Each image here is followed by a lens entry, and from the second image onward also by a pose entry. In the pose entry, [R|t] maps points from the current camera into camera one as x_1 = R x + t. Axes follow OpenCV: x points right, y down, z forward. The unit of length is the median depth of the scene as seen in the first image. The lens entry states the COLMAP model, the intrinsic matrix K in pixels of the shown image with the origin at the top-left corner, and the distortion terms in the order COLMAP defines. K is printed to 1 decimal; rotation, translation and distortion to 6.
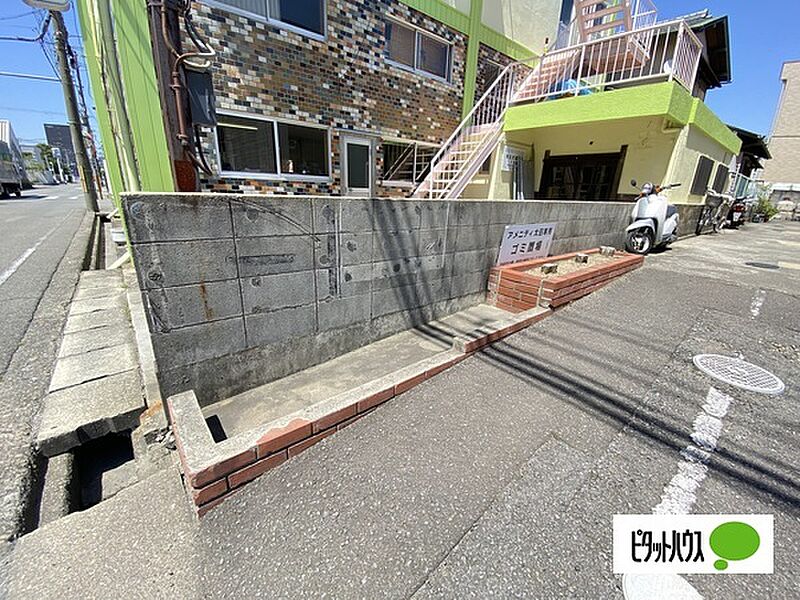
lens RADIAL K [[322.1, 0, 400.0], [0, 322.1, 300.0], [0, 0, 1]] dist [0.021420, -0.020129]
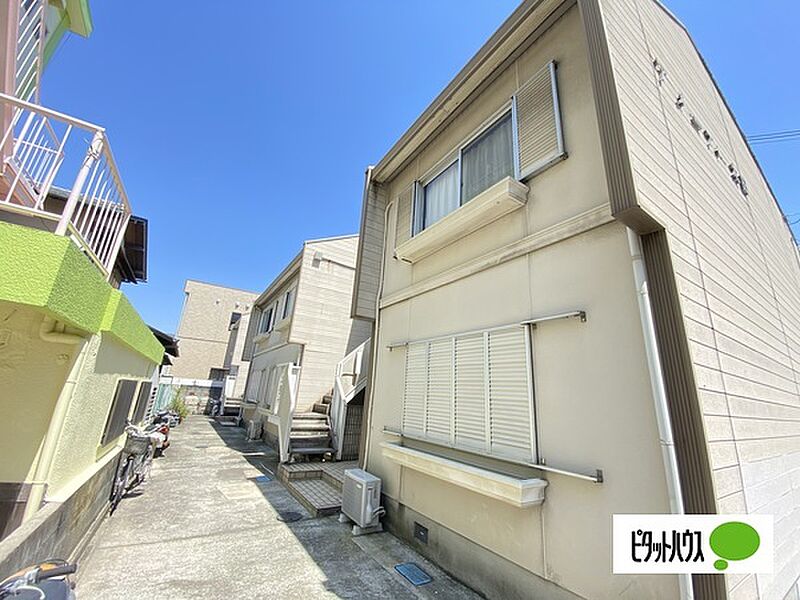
lens RADIAL K [[320.7, 0, 397.8], [0, 320.7, 300.8], [0, 0, 1]] dist [0.014872, -0.017764]
pose [[0.124285, 0.266447, 0.955803, 0.568141], [0.258365, 0.921354, -0.290439, -0.402311], [-0.958019, 0.283043, 0.045670, 0.636160]]
